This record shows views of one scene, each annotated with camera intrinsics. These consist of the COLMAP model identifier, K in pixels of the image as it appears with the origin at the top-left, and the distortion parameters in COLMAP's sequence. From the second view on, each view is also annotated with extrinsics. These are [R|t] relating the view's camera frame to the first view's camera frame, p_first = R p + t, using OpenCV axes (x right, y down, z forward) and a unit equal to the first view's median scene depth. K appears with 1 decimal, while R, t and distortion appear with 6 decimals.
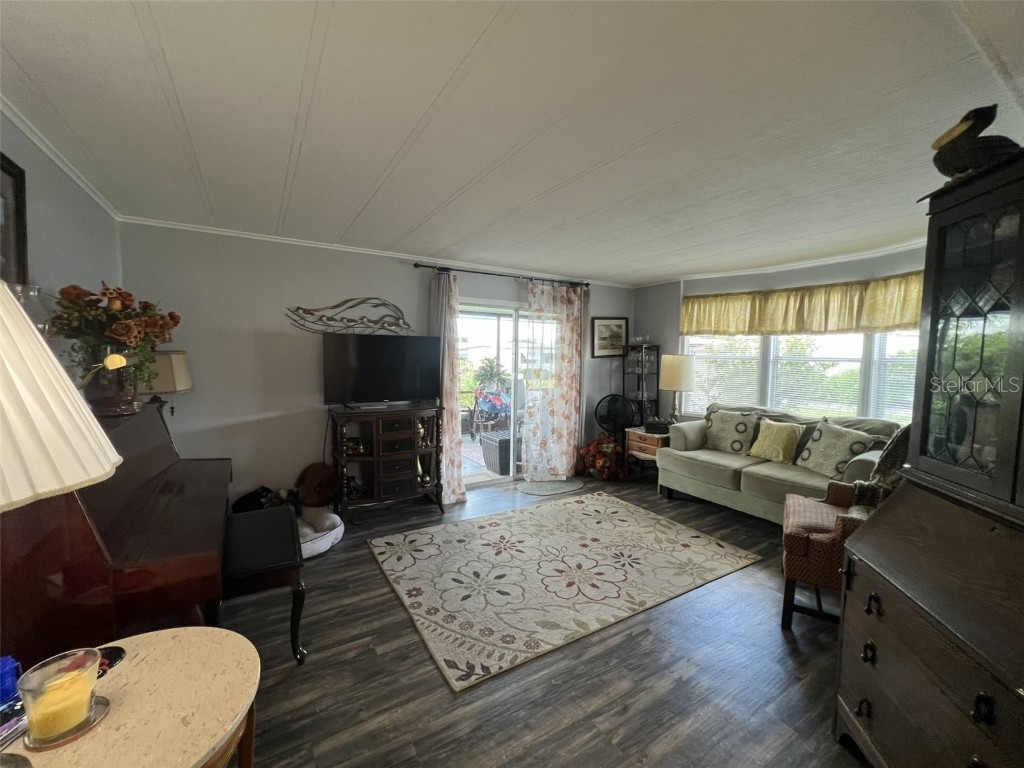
lens RADIAL K [[418.6, 0, 509.9], [0, 418.6, 383.1], [0, 0, 1]] dist [-0.002789, -0.000074]
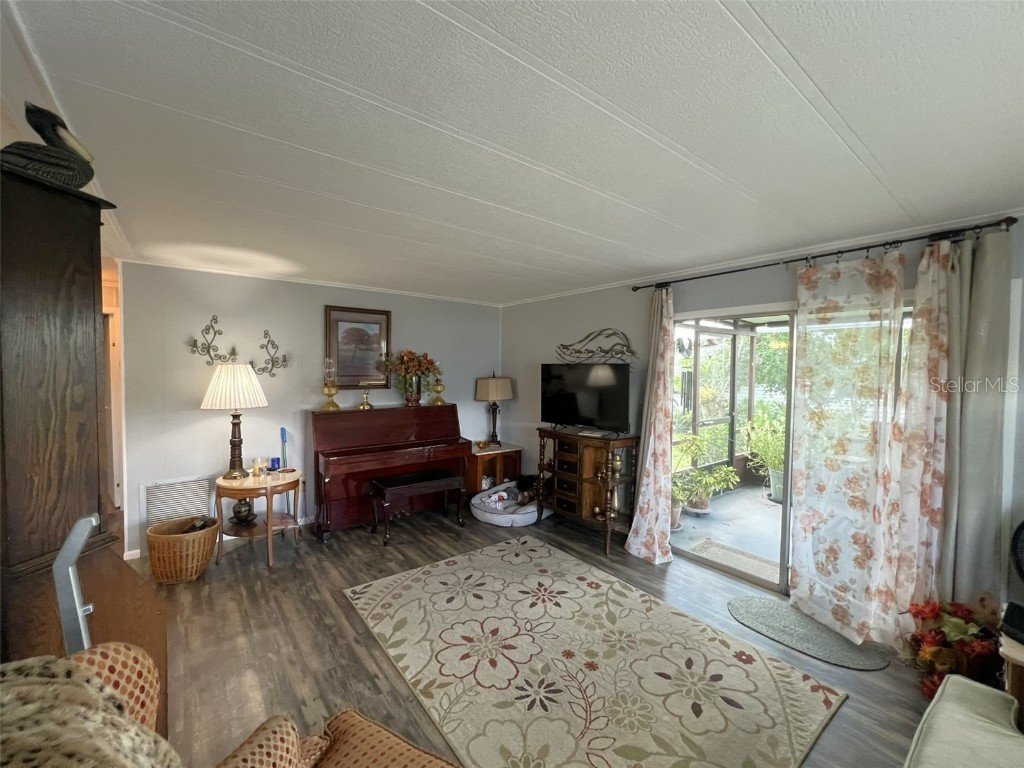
lens RADIAL K [[412.4, 0, 495.9], [0, 412.4, 383.9], [0, 0, 1]] dist [-0.003472, 0.000685]
pose [[0.112765, 0.025387, -0.993297, 0.738309], [-0.076972, 0.996893, 0.016741, -0.064973], [0.990636, 0.074568, 0.114369, 0.661086]]
